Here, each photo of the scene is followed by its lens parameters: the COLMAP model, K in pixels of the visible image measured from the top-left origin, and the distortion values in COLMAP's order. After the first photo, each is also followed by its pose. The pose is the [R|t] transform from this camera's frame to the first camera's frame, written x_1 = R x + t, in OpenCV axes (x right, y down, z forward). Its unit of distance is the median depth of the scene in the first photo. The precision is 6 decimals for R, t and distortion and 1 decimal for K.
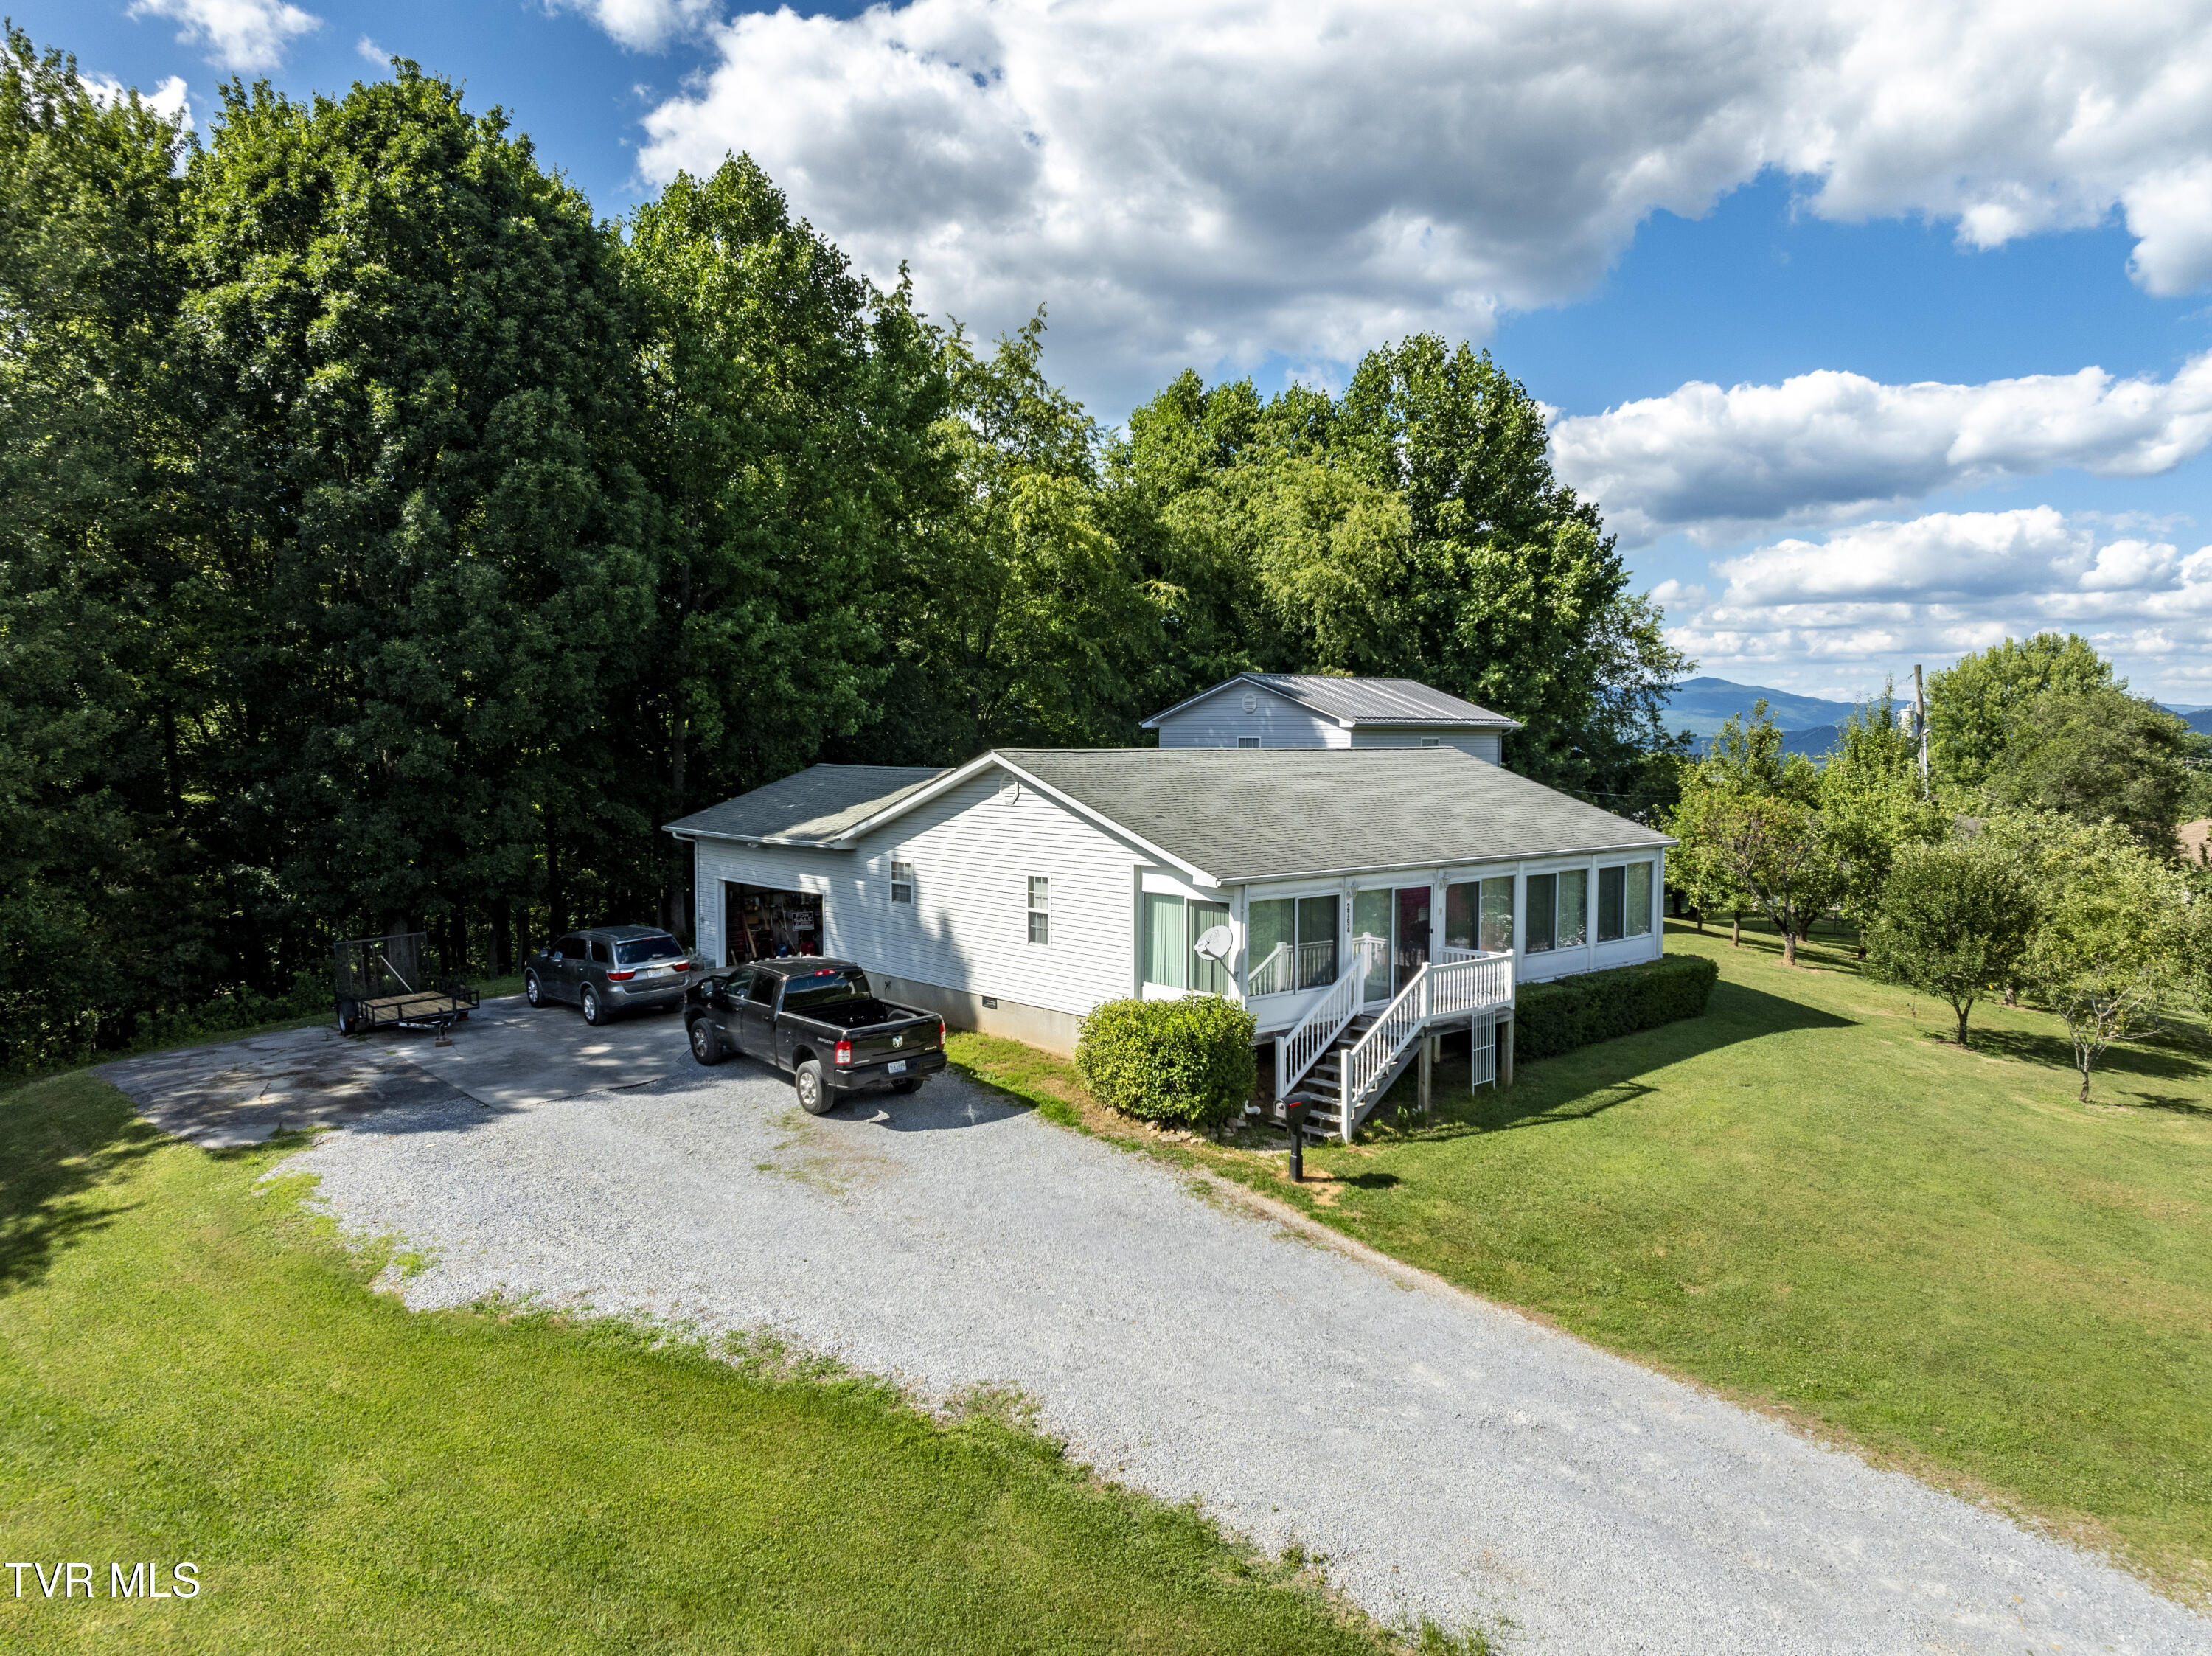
lens RADIAL K [[1590.7, 0, 1114.7], [0, 1590.7, 786.7], [0, 0, 1]] dist [-0.007618, -0.007975]
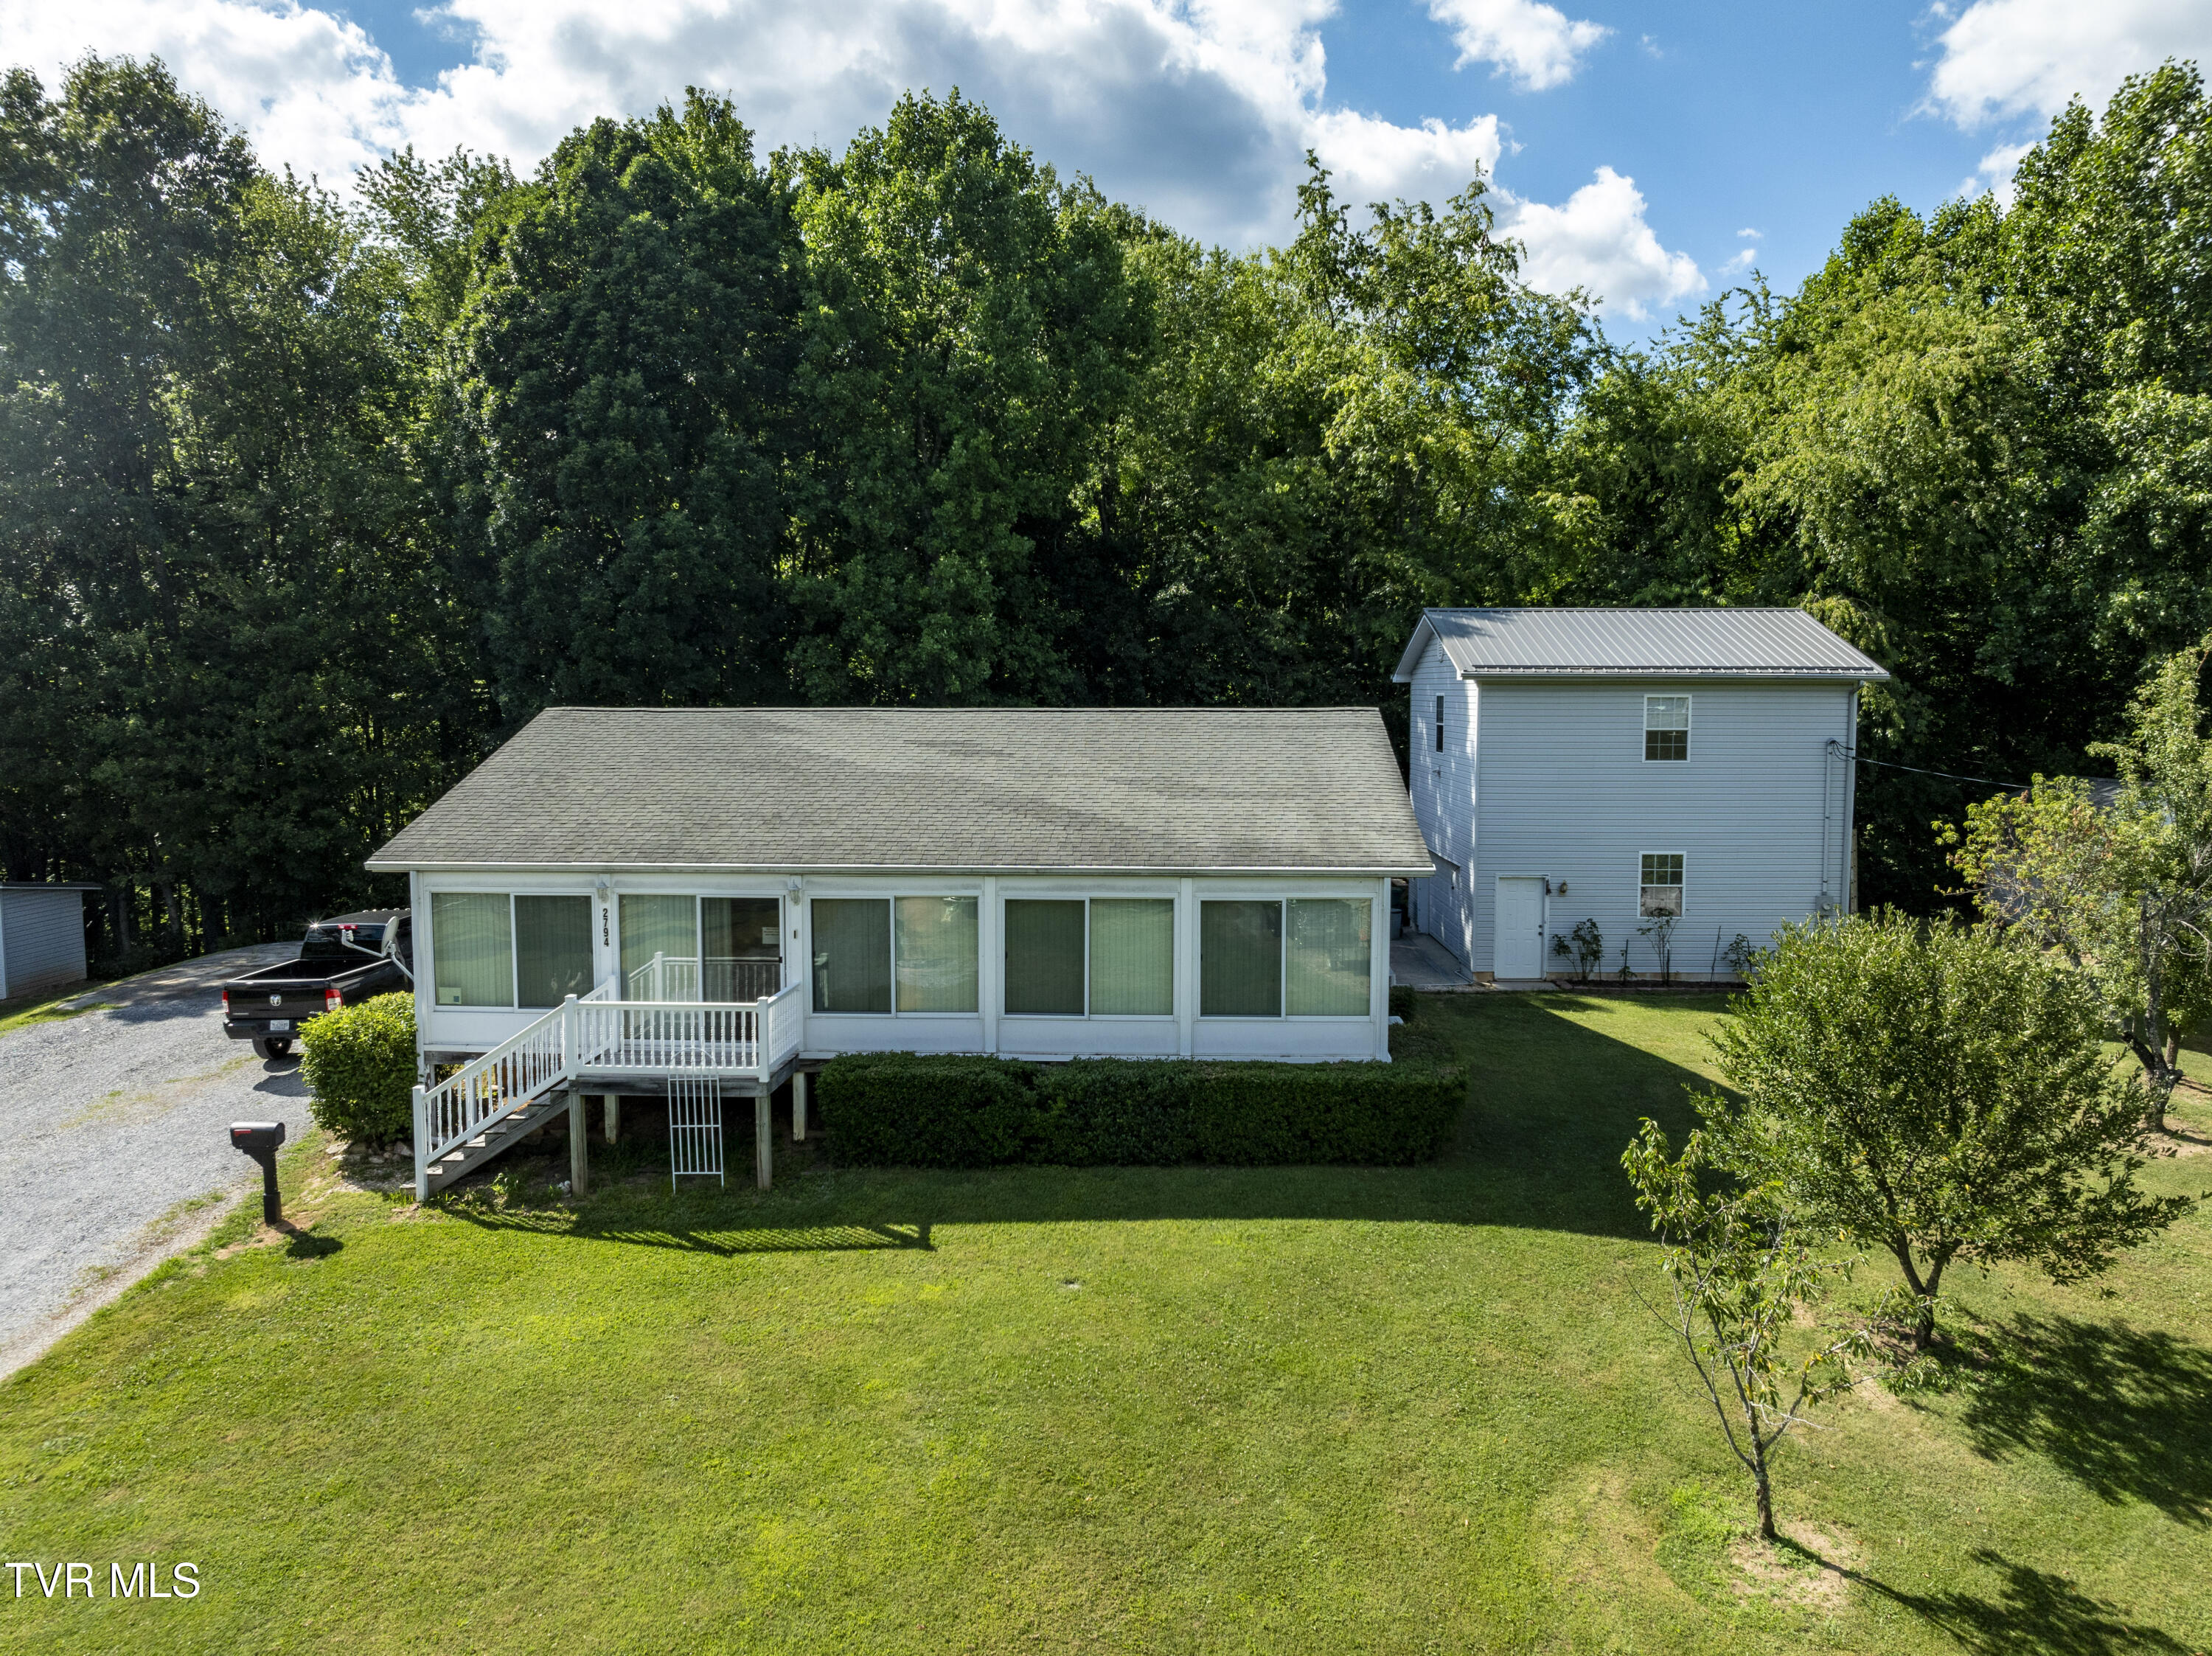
lens RADIAL K [[1567.7, 0, 1118.6], [0, 1567.7, 822.5], [0, 0, 1]] dist [-0.031306, -0.007671]
pose [[0.711087, 0.055463, -0.700913, 0.635264], [-0.021672, 0.998139, 0.056995, -0.012411], [0.702769, -0.025338, 0.710966, 0.473616]]
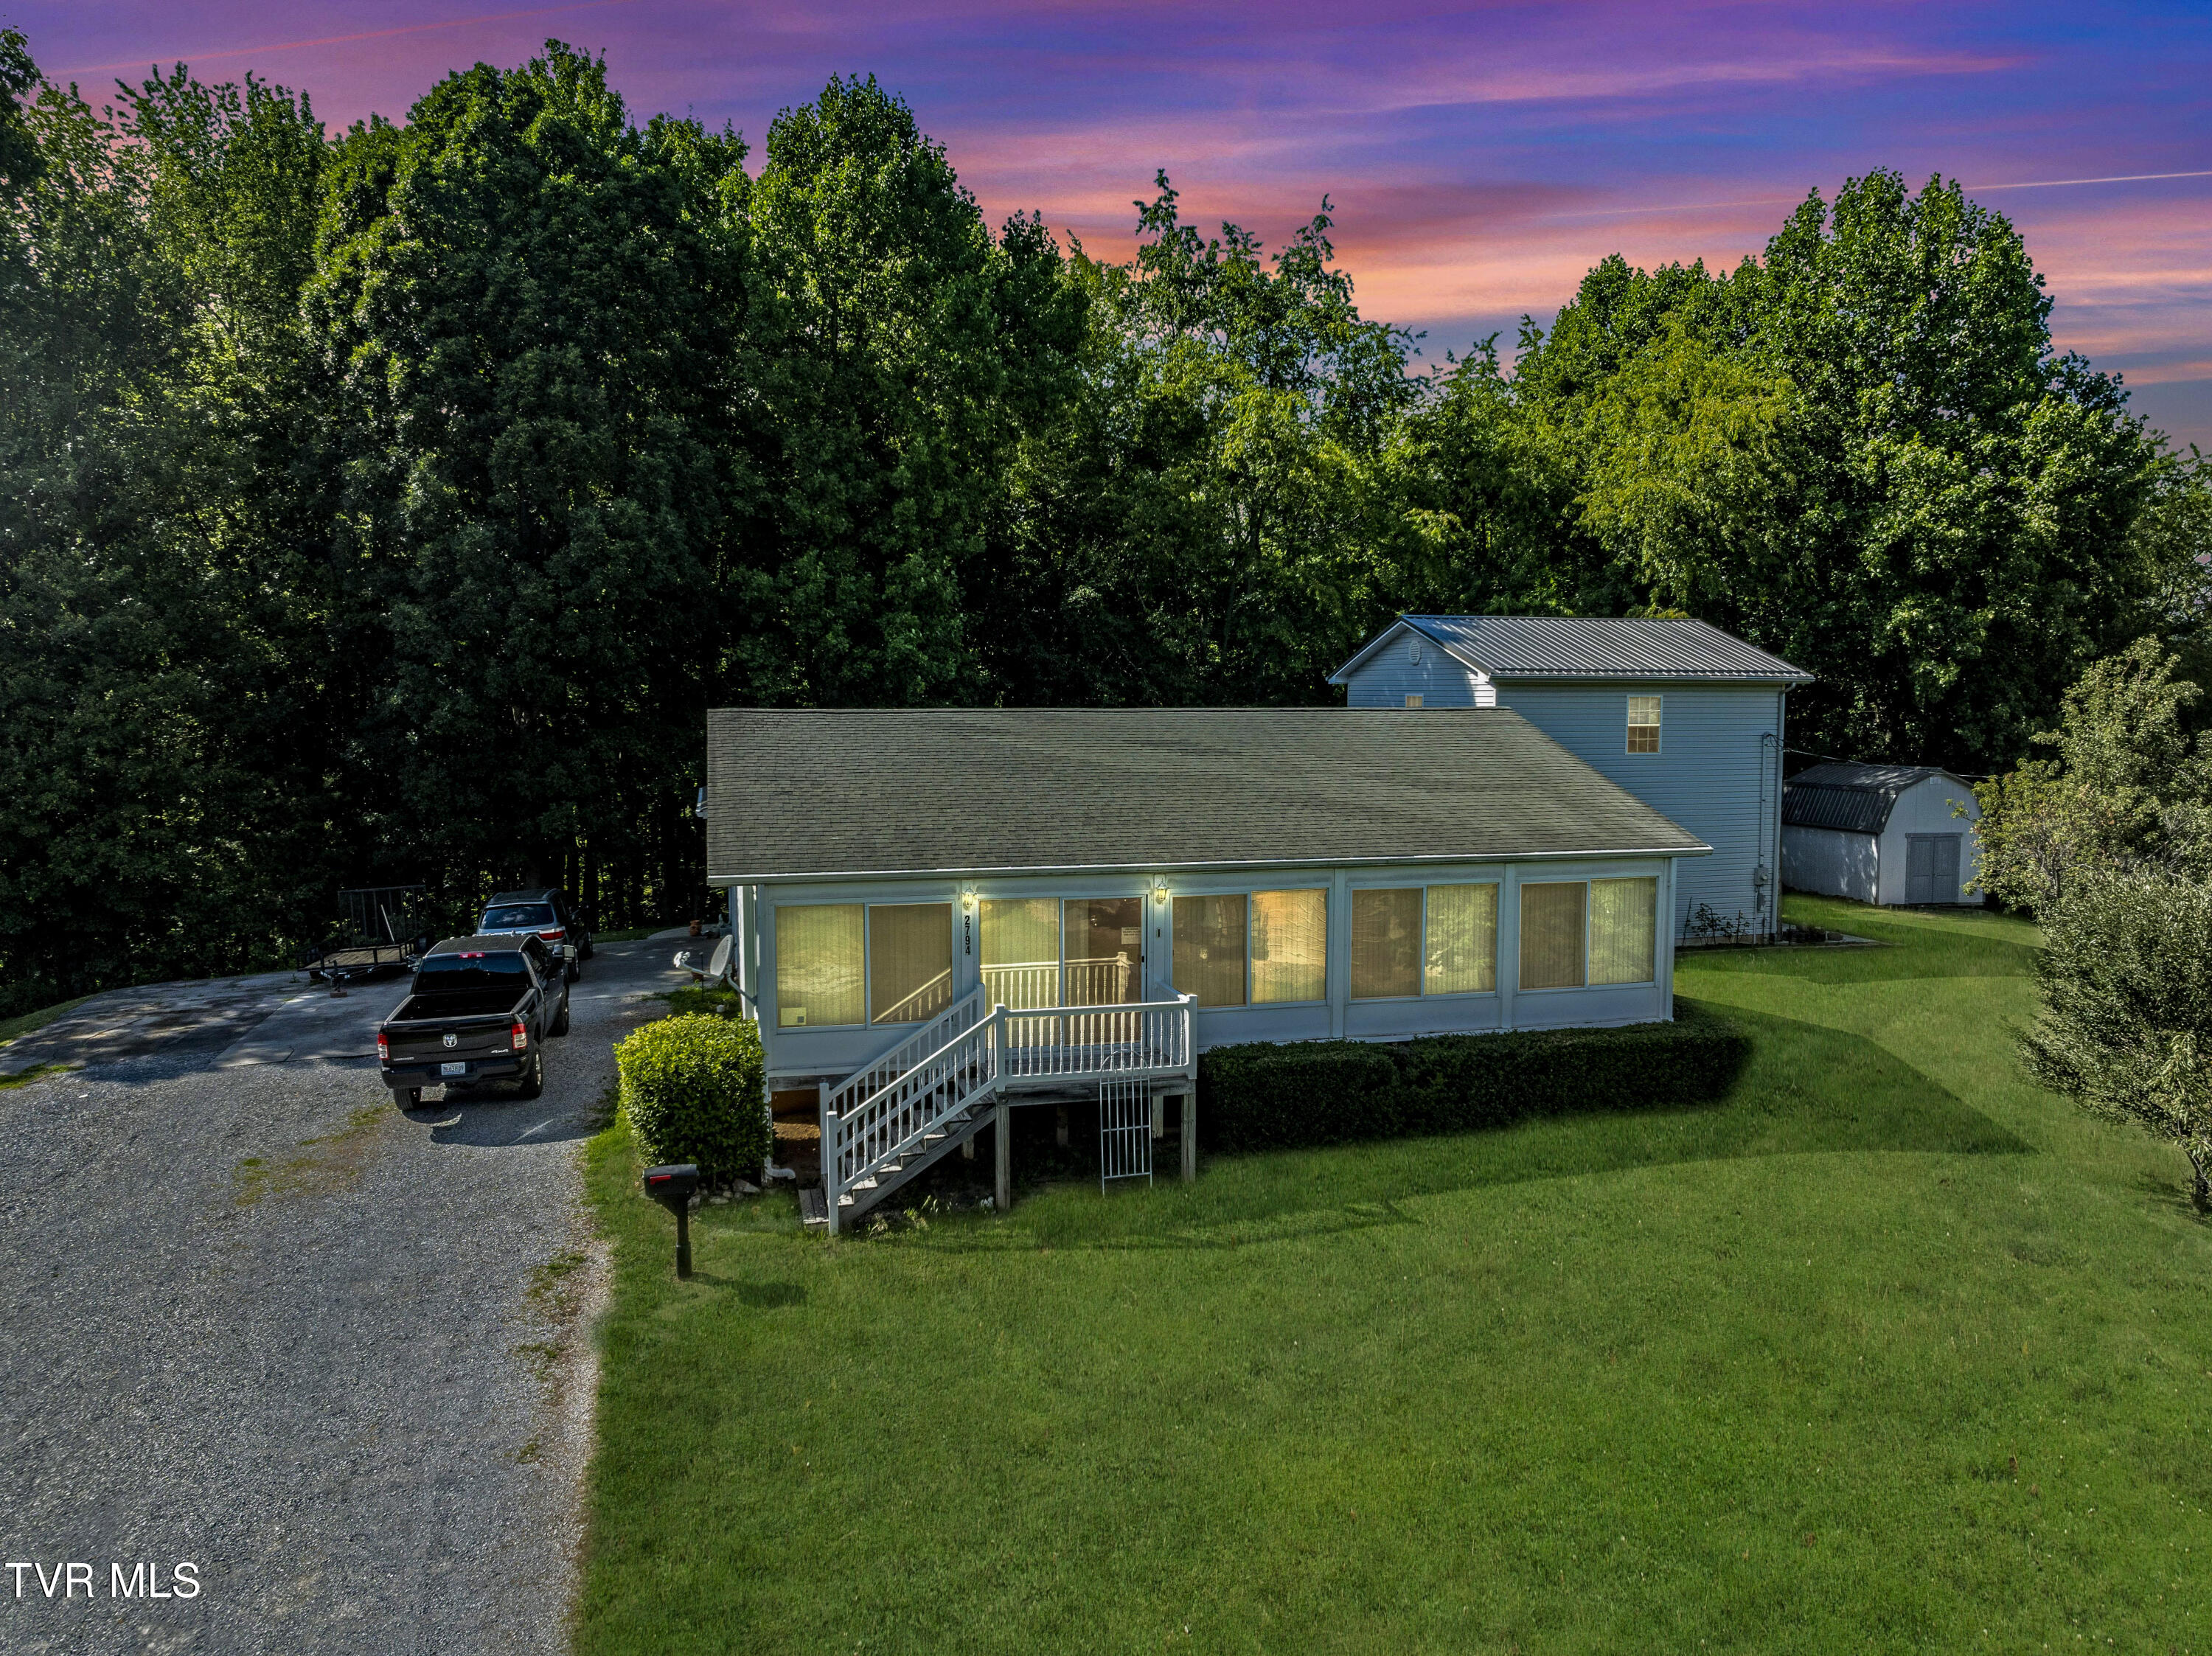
lens RADIAL K [[1567.7, 0, 1118.6], [0, 1567.7, 822.5], [0, 0, 1]] dist [-0.031306, -0.007671]
pose [[0.888997, 0.034997, -0.456573, 0.406118], [-0.012613, 0.998568, 0.051981, -0.007278], [0.457739, -0.040452, 0.888166, 0.281316]]
